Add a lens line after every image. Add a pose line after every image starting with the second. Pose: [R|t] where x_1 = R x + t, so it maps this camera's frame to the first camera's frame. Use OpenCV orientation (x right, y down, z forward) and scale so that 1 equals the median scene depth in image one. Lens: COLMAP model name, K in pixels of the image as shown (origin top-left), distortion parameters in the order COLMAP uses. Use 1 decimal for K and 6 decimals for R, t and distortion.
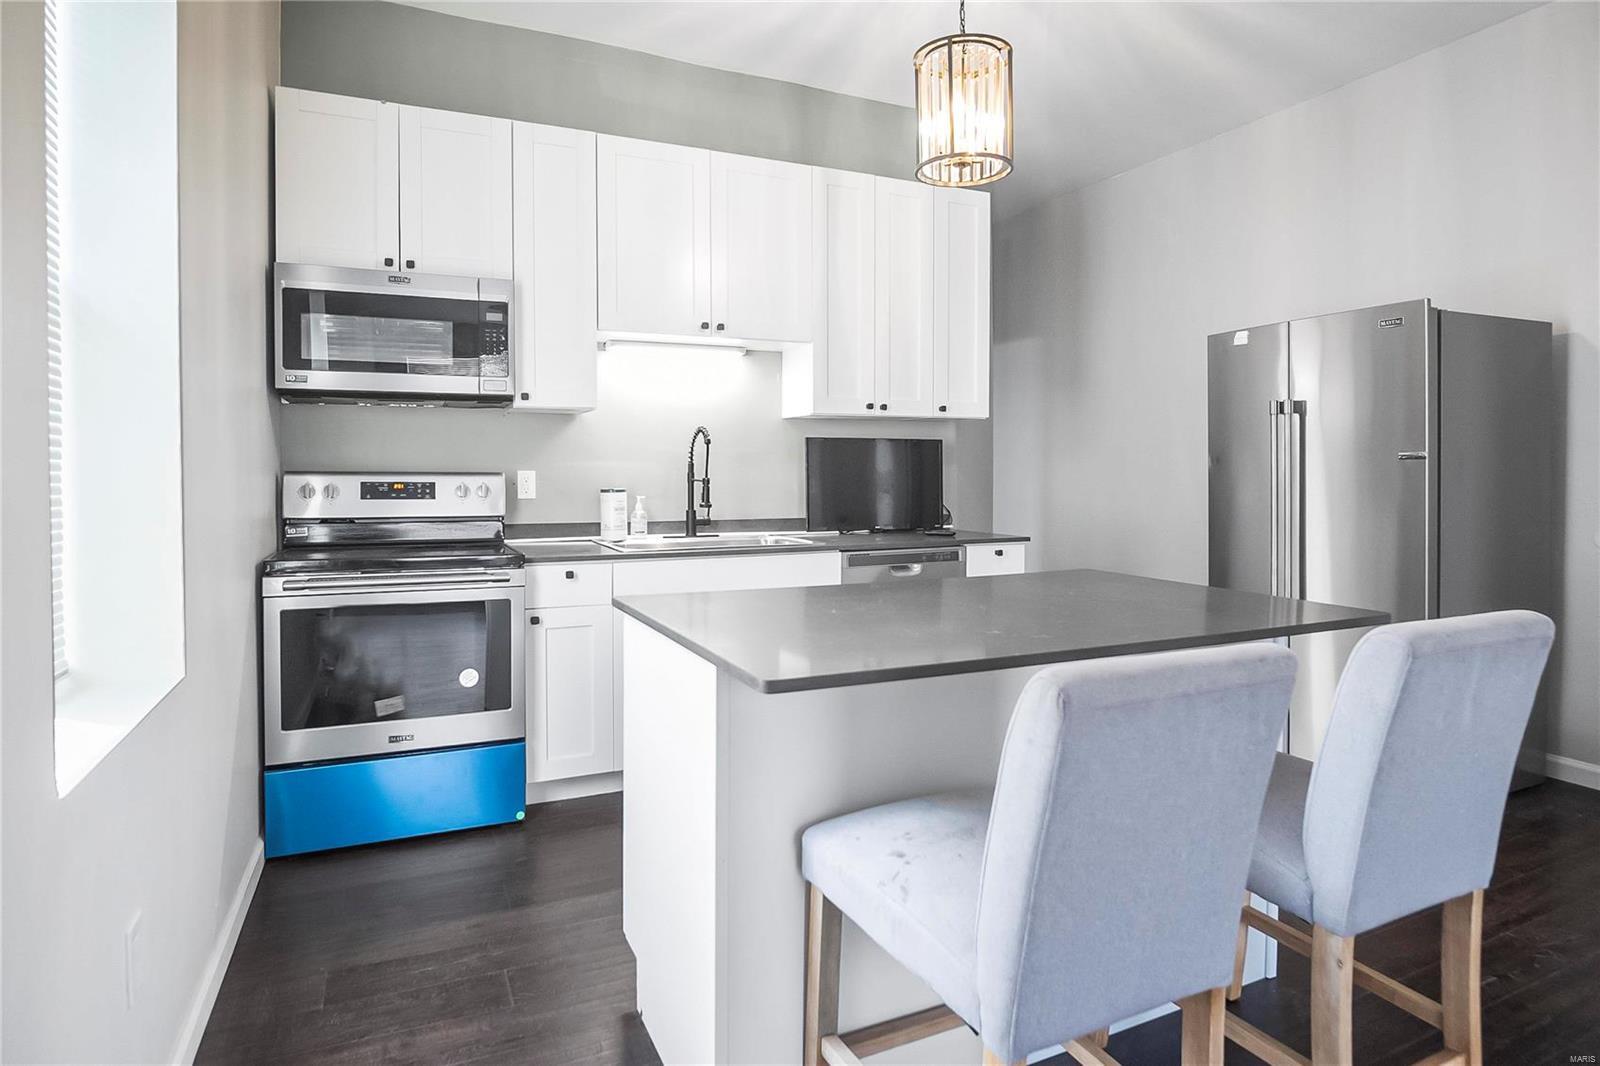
lens RADIAL K [[889.0, 0, 799.0], [0, 889.0, 502.3], [0, 0, 1]] dist [-0.019625, 0.000291]
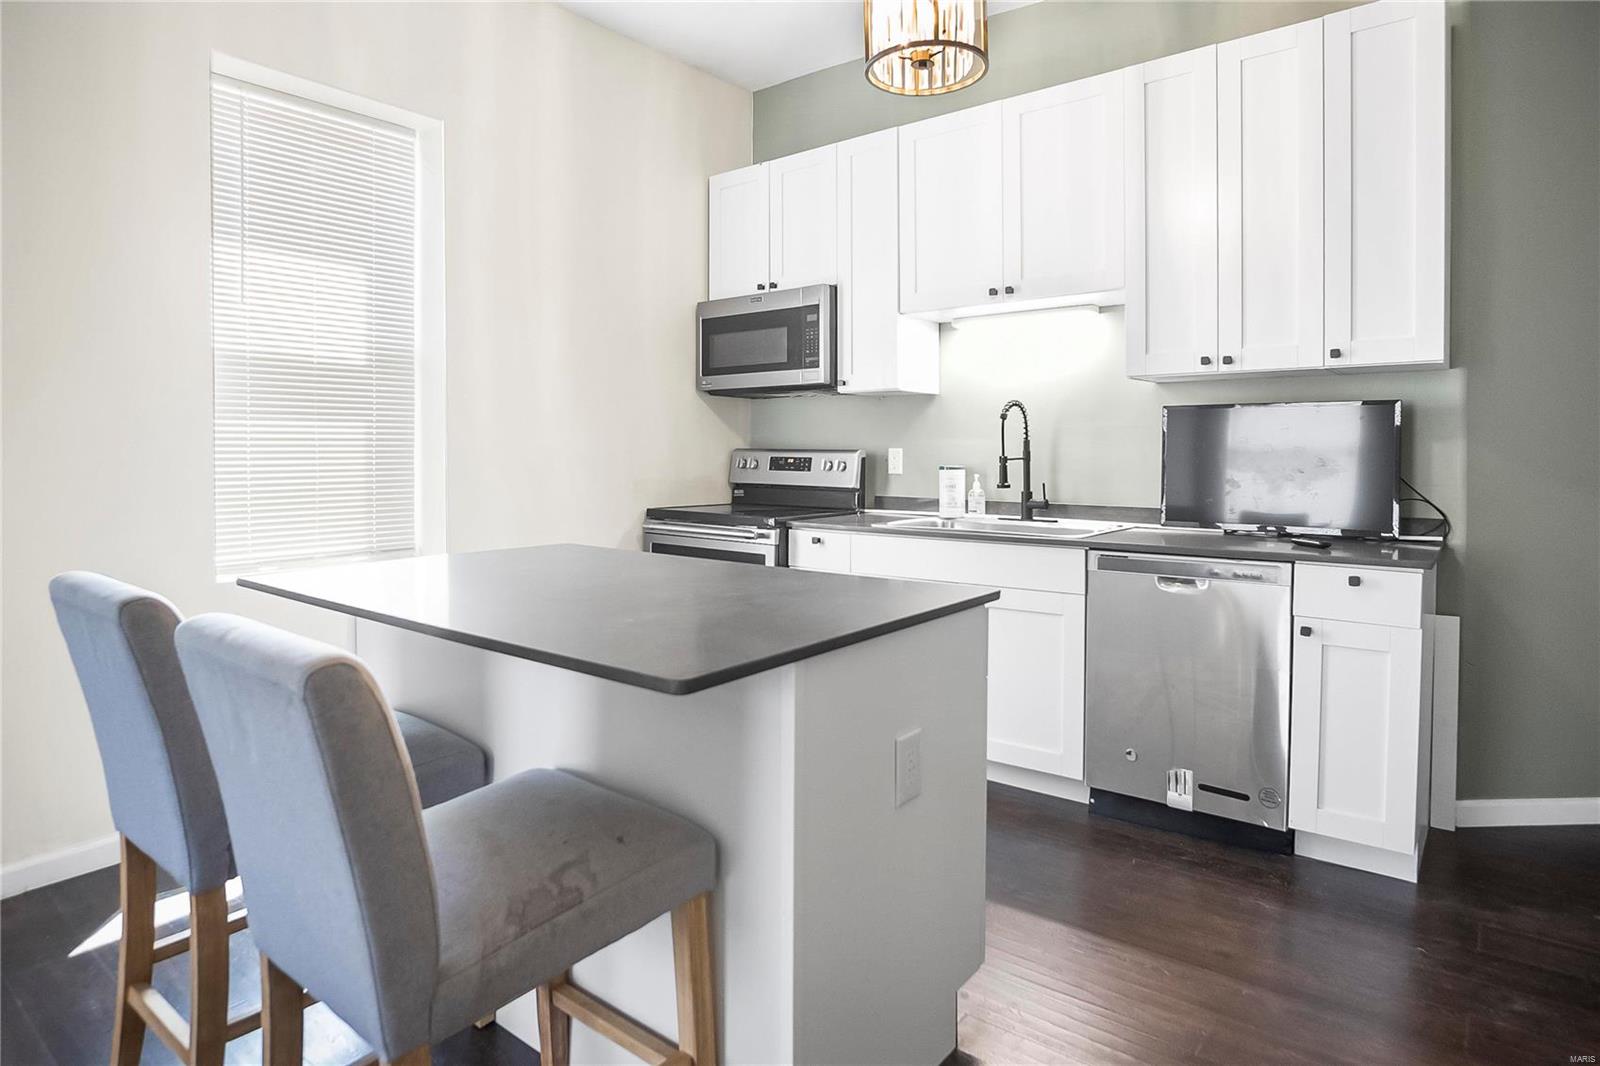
lens RADIAL K [[917.3, 0, 803.8], [0, 917.3, 476.2], [0, 0, 1]] dist [-0.022203, -0.000274]
pose [[0.440842, 0.027374, -0.897167, 0.706178], [-0.032583, 0.999364, 0.014482, -0.014740], [0.896993, 0.022848, 0.441454, 0.426202]]
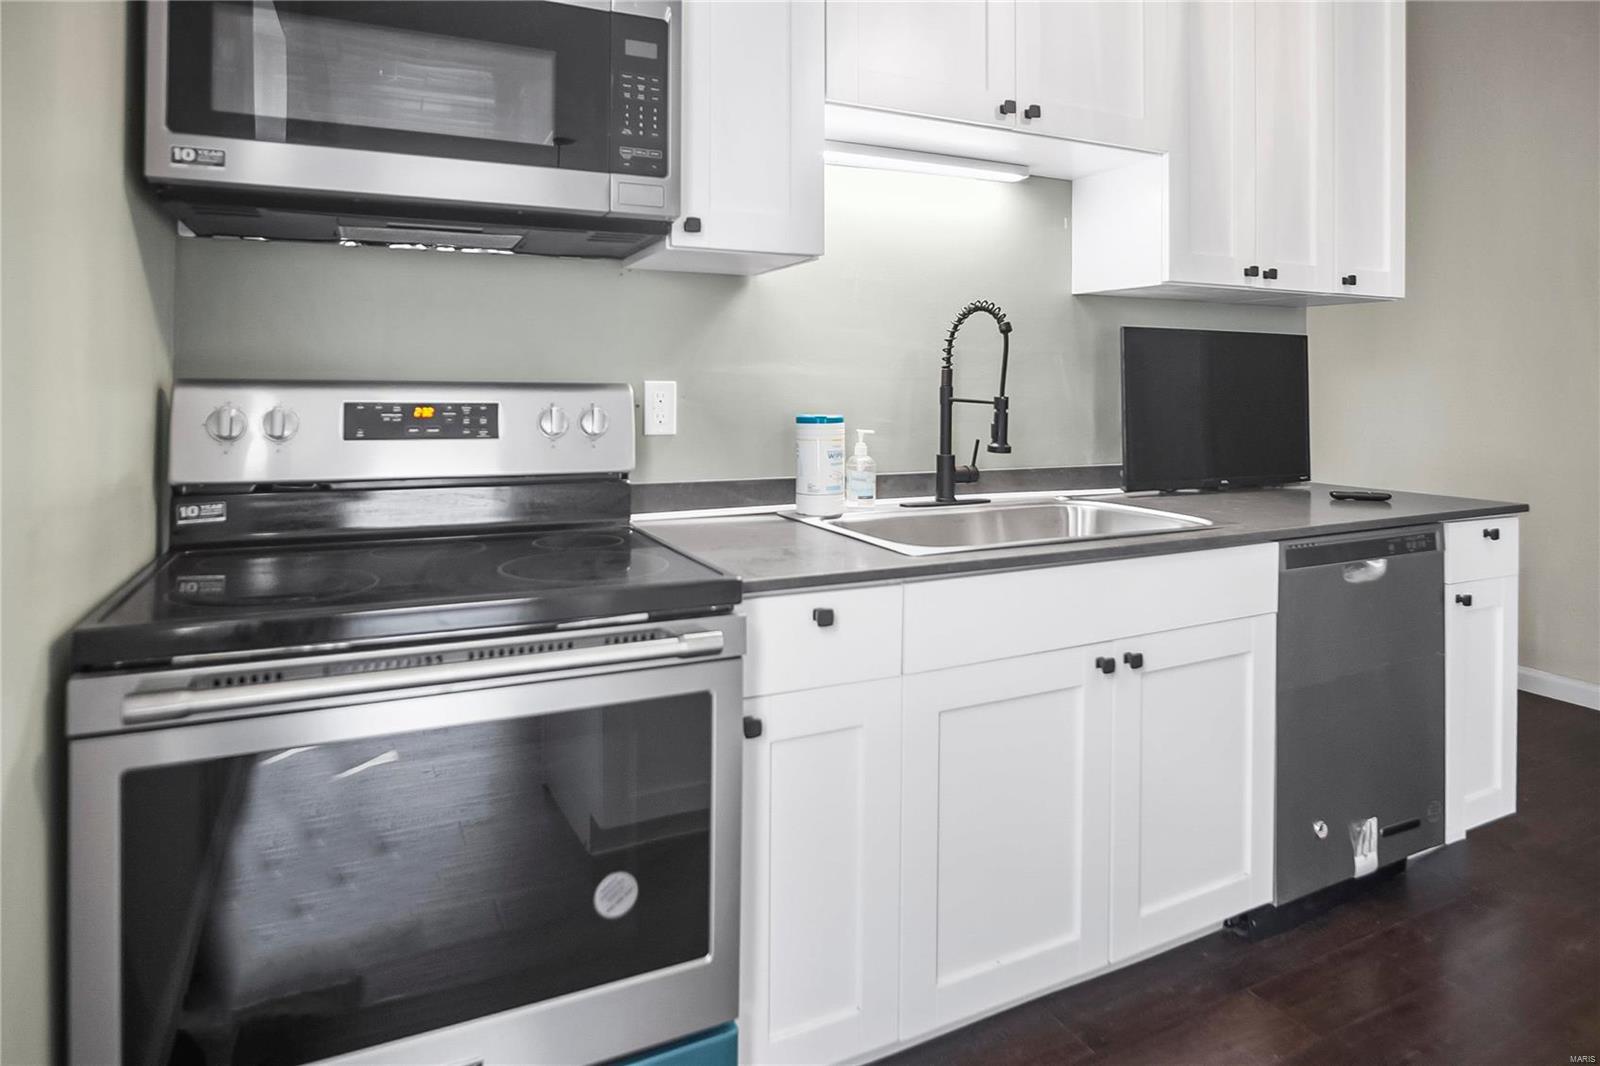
lens RADIAL K [[921.0, 0, 800.6], [0, 921.0, 392.2], [0, 0, 1]] dist [-0.023069, -0.000356]
pose [[0.999762, 0.006011, 0.020980, -0.252413], [-0.005447, 0.999625, -0.026818, -0.016137], [-0.021133, 0.026697, 0.999420, 0.488418]]
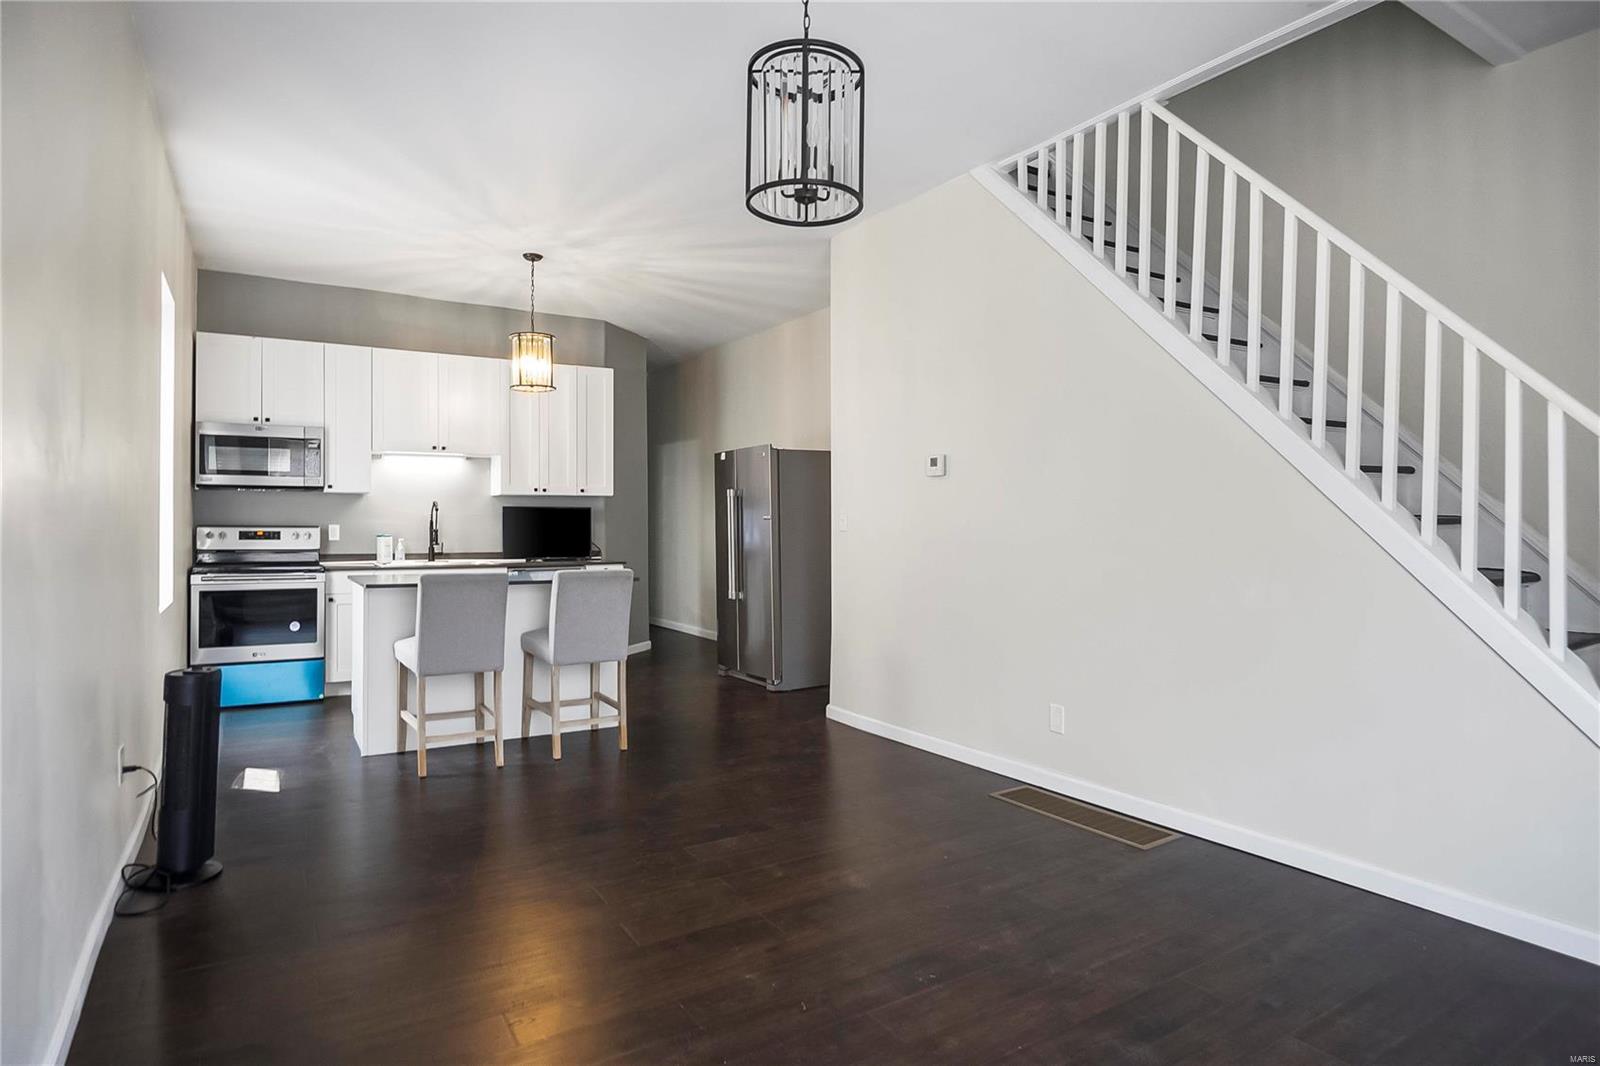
lens RADIAL K [[896.8, 0, 800.0], [0, 896.8, 533.0], [0, 0, 1]] dist [-0.014406, 0.000961]
pose [[0.993230, 0.000668, 0.116165, 0.463875], [0.002301, 0.999674, -0.025420, 0.031975], [-0.116144, 0.025515, 0.992905, -1.007893]]
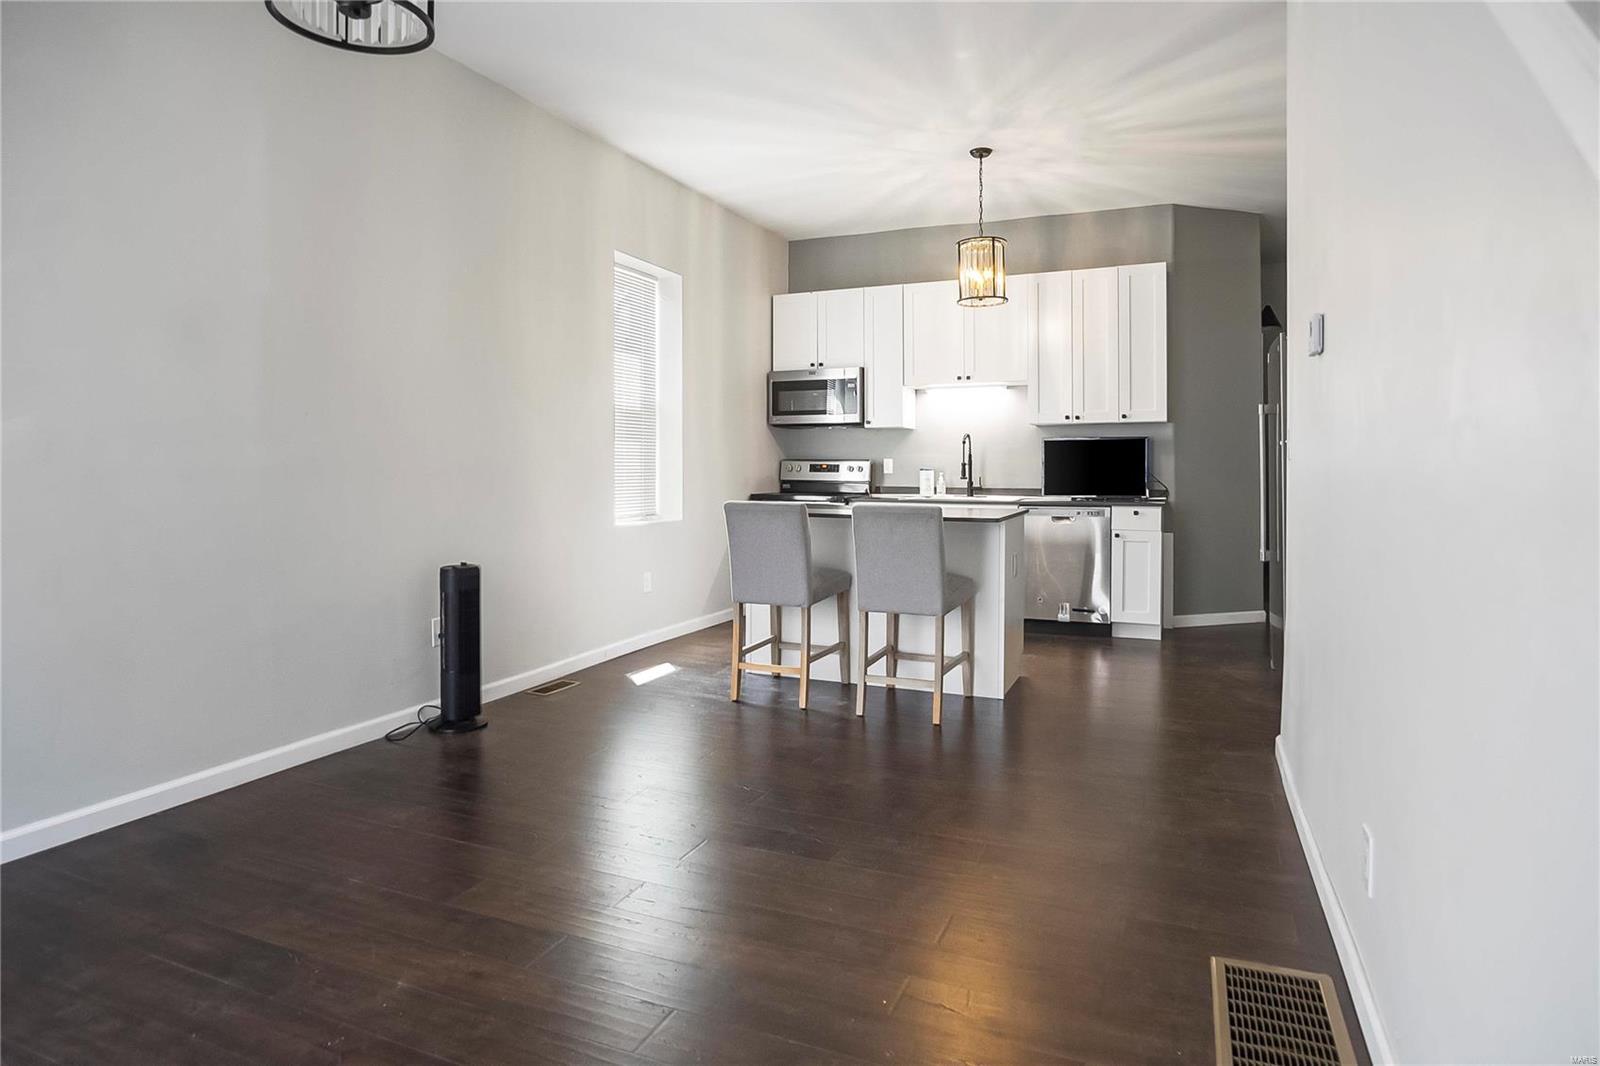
lens RADIAL K [[917.3, 0, 803.8], [0, 917.3, 476.2], [0, 0, 1]] dist [-0.022203, -0.000274]
pose [[0.656406, 0.009446, -0.754349, 1.146846], [-0.028569, 0.999516, -0.012343, 0.033614], [0.753867, 0.029654, 0.656358, -0.472891]]
